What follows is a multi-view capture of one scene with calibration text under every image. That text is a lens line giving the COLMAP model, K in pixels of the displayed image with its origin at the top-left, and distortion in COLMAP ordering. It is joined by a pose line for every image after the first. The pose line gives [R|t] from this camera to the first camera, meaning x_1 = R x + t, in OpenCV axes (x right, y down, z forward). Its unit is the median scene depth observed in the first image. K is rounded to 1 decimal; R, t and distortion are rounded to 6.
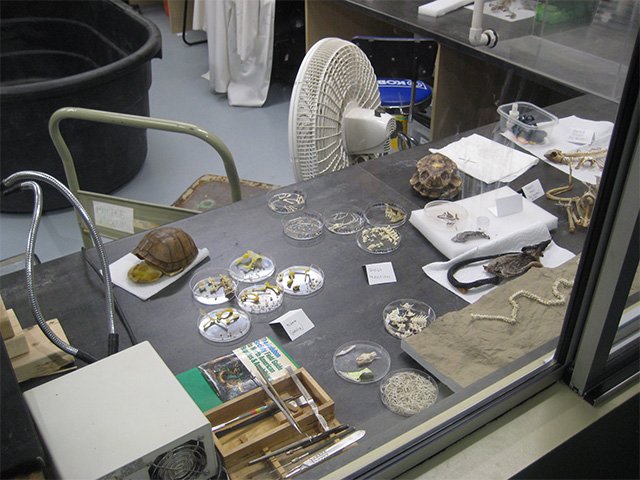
lens RADIAL K [[667.2, 0, 316.4], [0, 667.2, 241.9], [0, 0, 1]] dist [-0.139572, 0.154490]
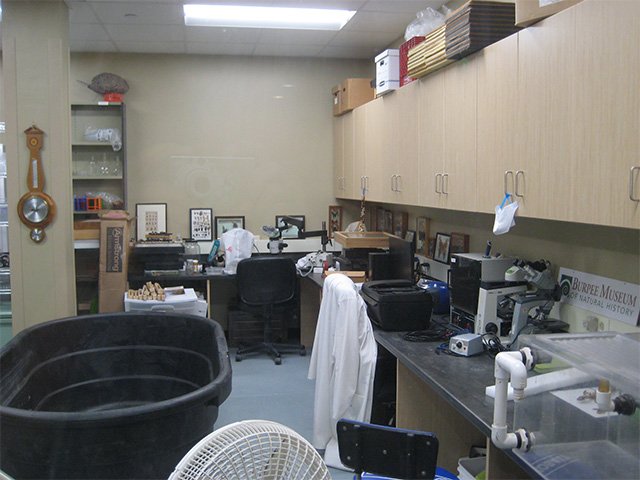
lens RADIAL K [[667.2, 0, 316.4], [0, 667.2, 241.9], [0, 0, 1]] dist [-0.139572, 0.154490]
pose [[0.925816, 0.038945, -0.375962, 0.267470], [-0.215122, 0.872152, -0.439400, -0.102683], [0.310783, 0.487682, 0.815831, 0.148383]]
